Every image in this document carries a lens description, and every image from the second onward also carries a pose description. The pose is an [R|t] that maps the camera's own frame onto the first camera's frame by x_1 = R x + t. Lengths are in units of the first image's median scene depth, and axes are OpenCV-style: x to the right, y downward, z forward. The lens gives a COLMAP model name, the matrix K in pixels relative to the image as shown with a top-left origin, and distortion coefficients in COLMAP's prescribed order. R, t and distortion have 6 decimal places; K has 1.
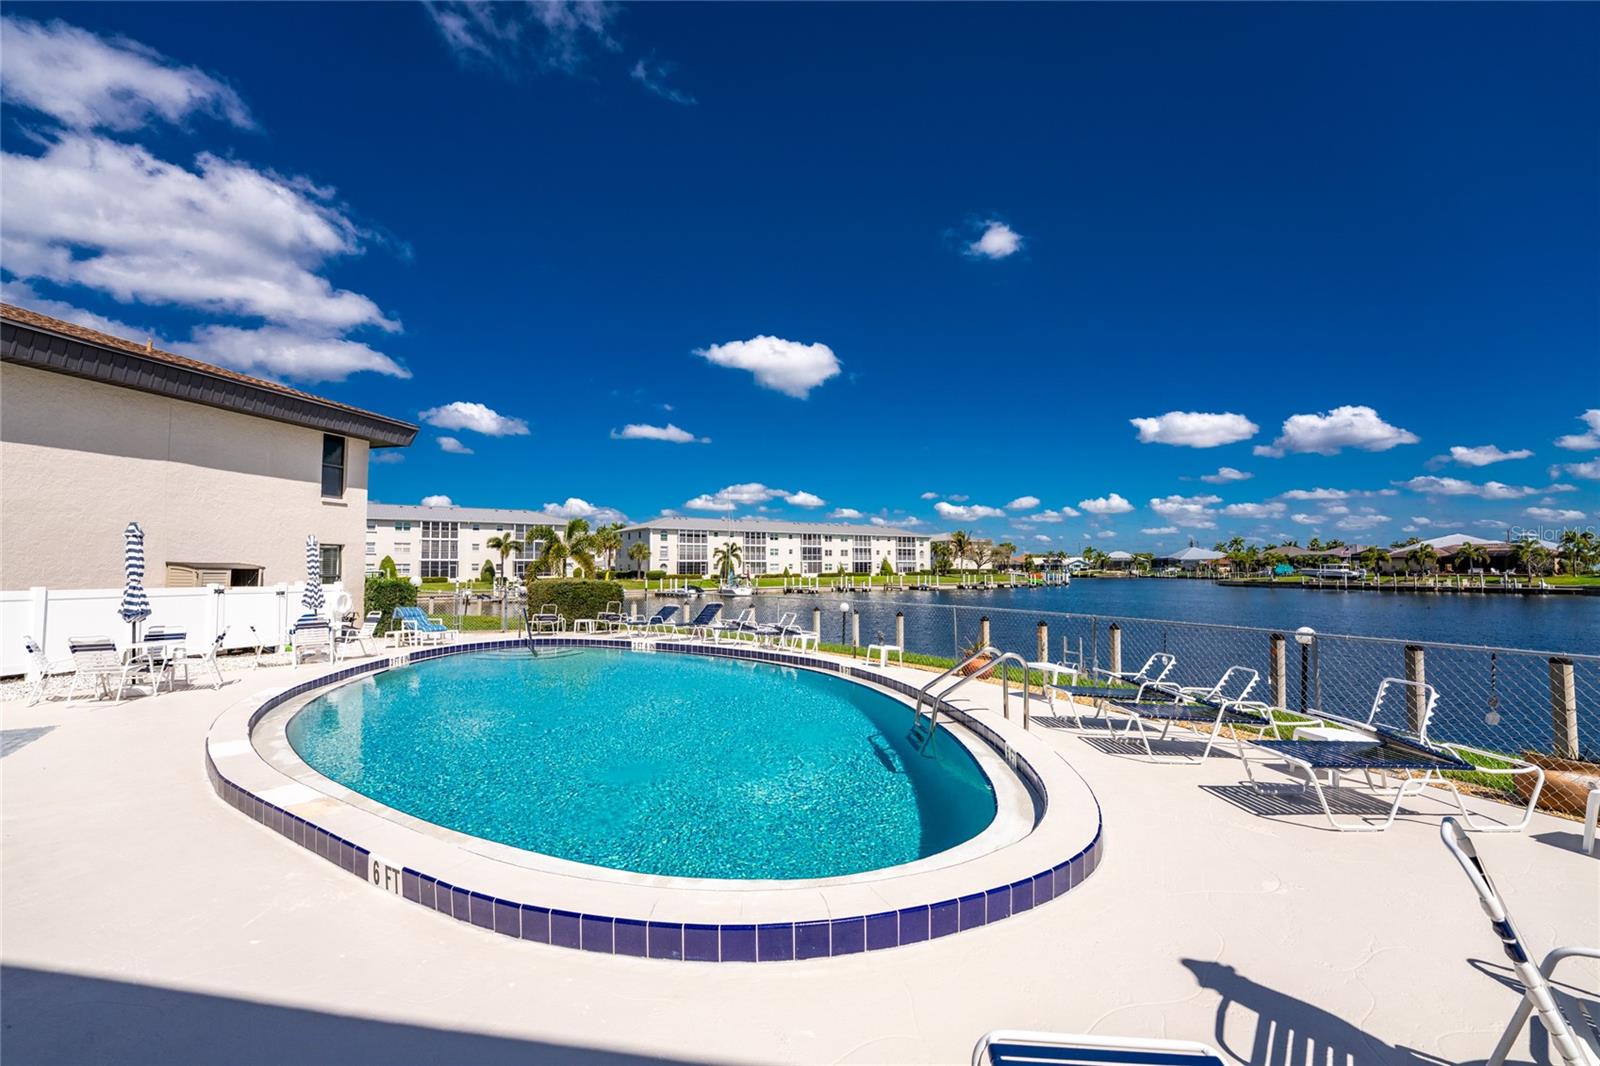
lens RADIAL K [[643.6, 0, 792.5], [0, 643.6, 524.8], [0, 0, 1]] dist [-0.019405, -0.000191]
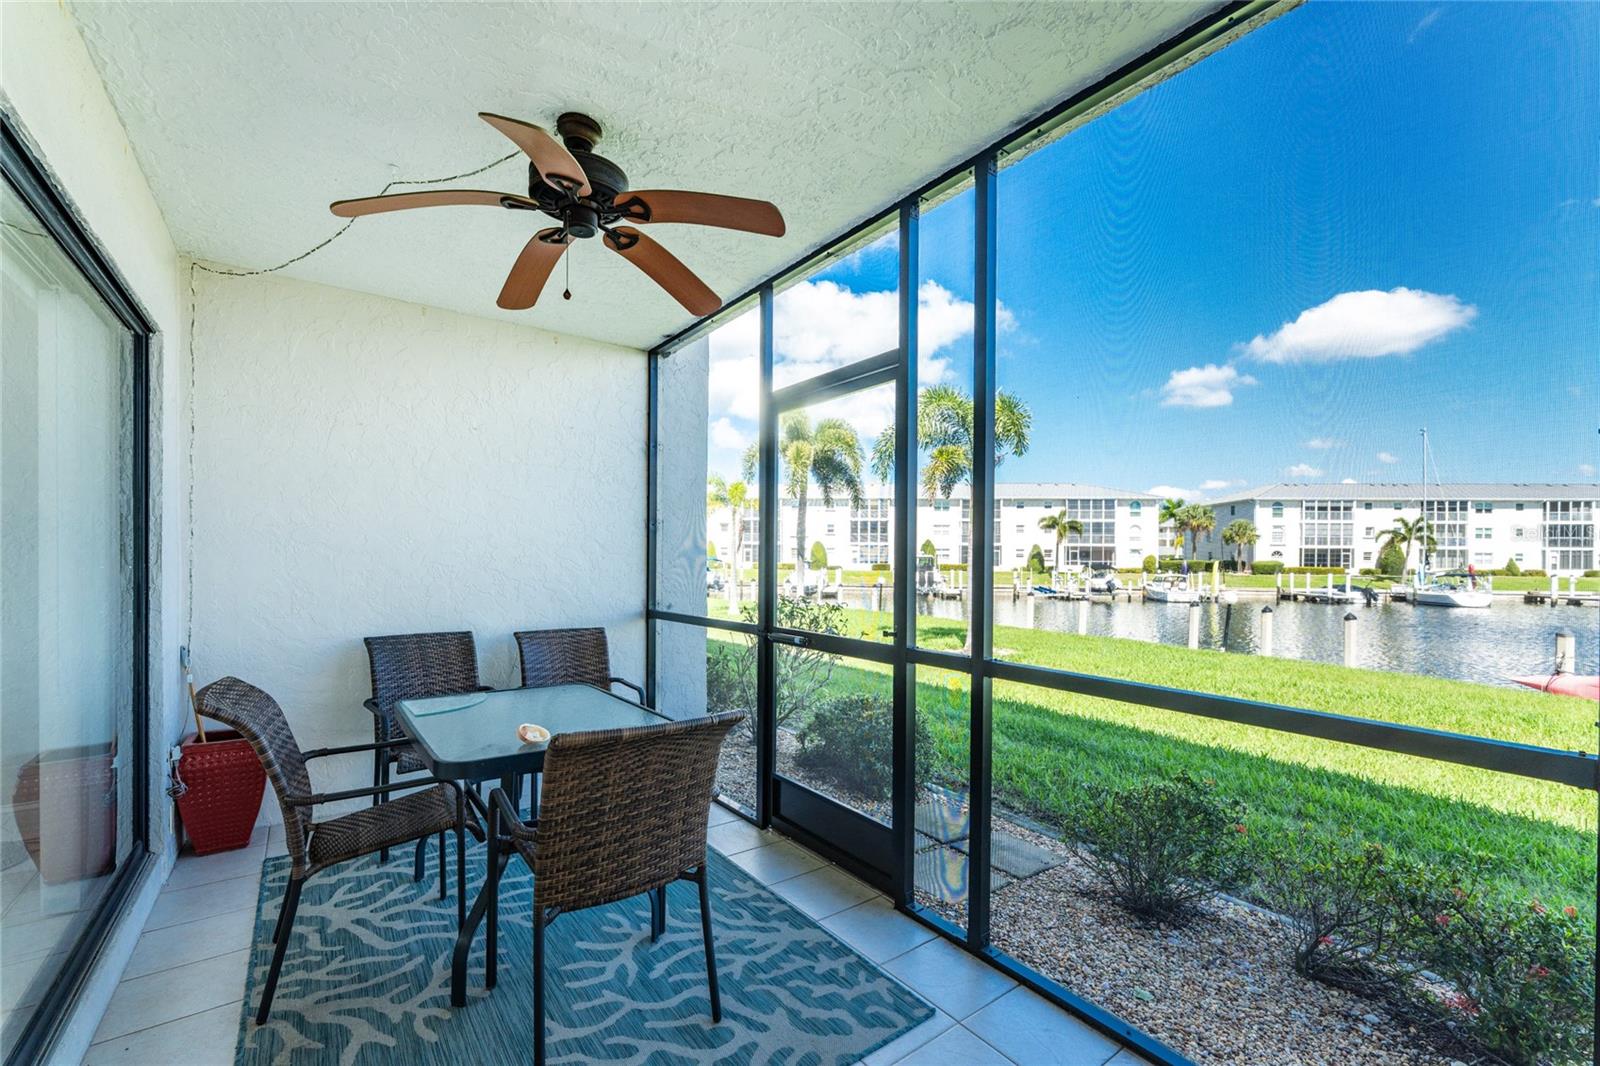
lens RADIAL K [[659.7, 0, 807.1], [0, 659.7, 560.6], [0, 0, 1]] dist [-0.000123, 0.000591]
pose [[0.777908, 0.015689, -0.628182, -0.143220], [0.029550, 0.997669, 0.061510, 0.012400], [0.627682, -0.066412, 0.775631, 0.137794]]
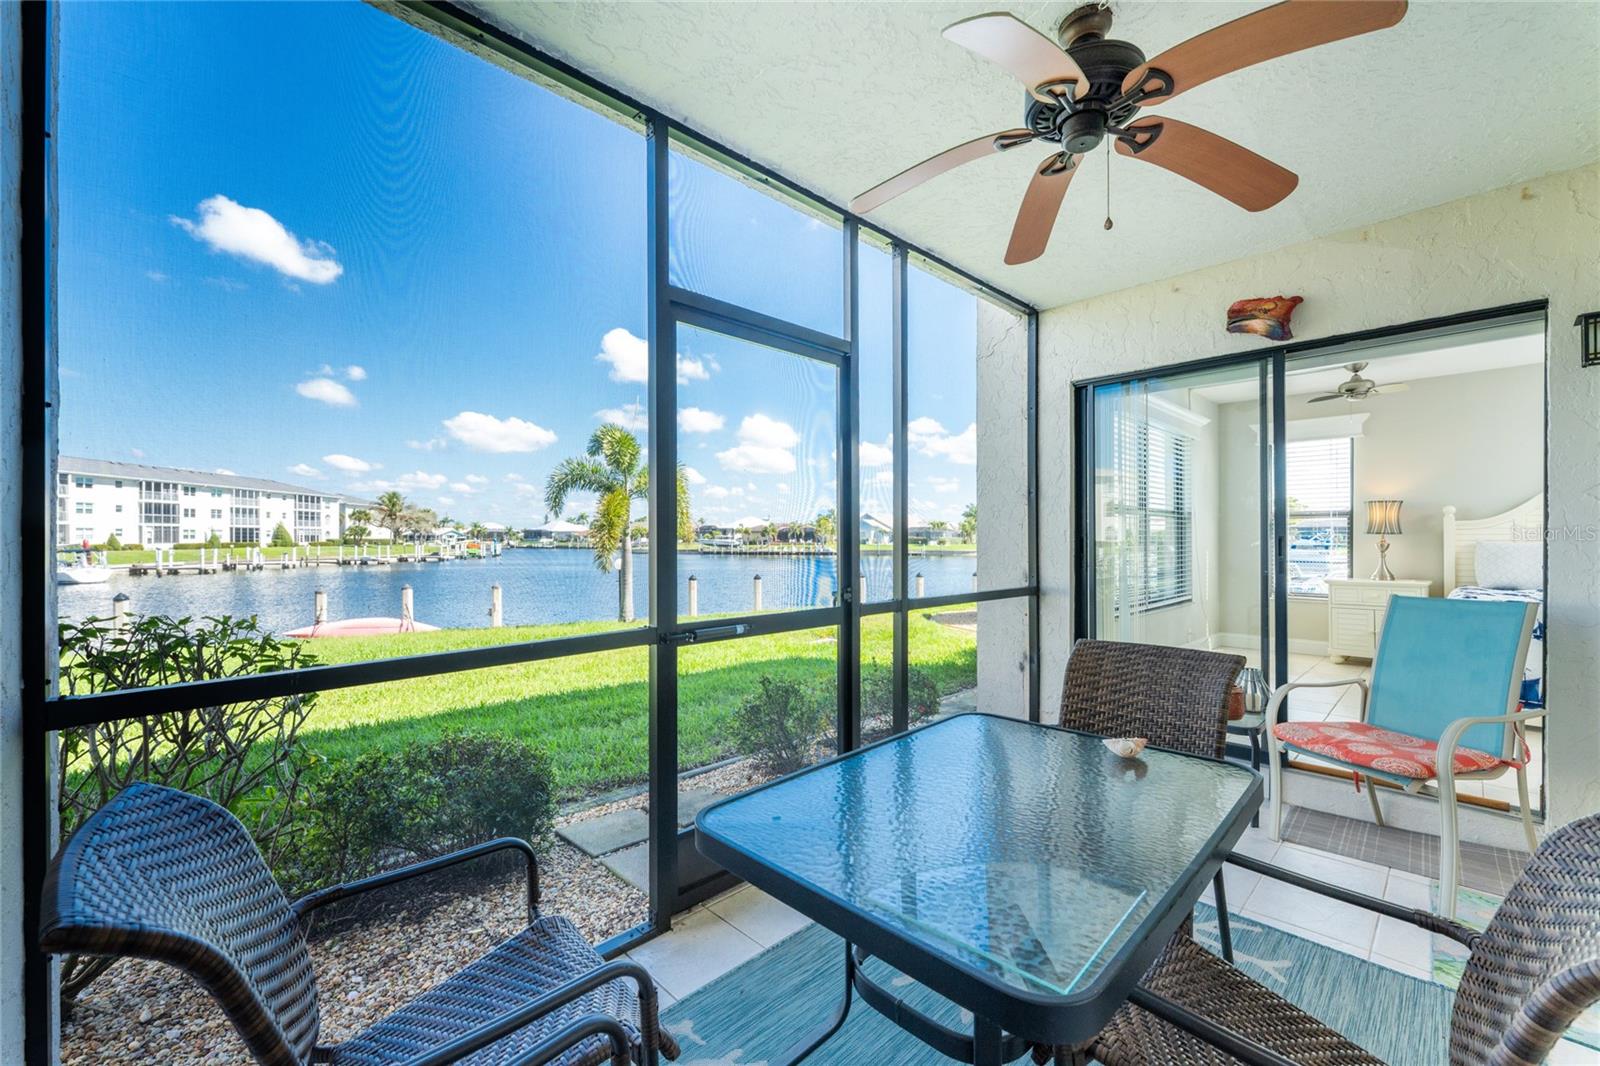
lens RADIAL K [[636.9, 0, 791.6], [0, 636.9, 537.0], [0, 0, 1]] dist [-0.000214, 0.000017]
pose [[0.544692, 0.005592, 0.838618, -0.179333], [-0.058431, 0.997801, 0.031299, 0.013603], [-0.836598, -0.066050, 0.543821, 0.146312]]
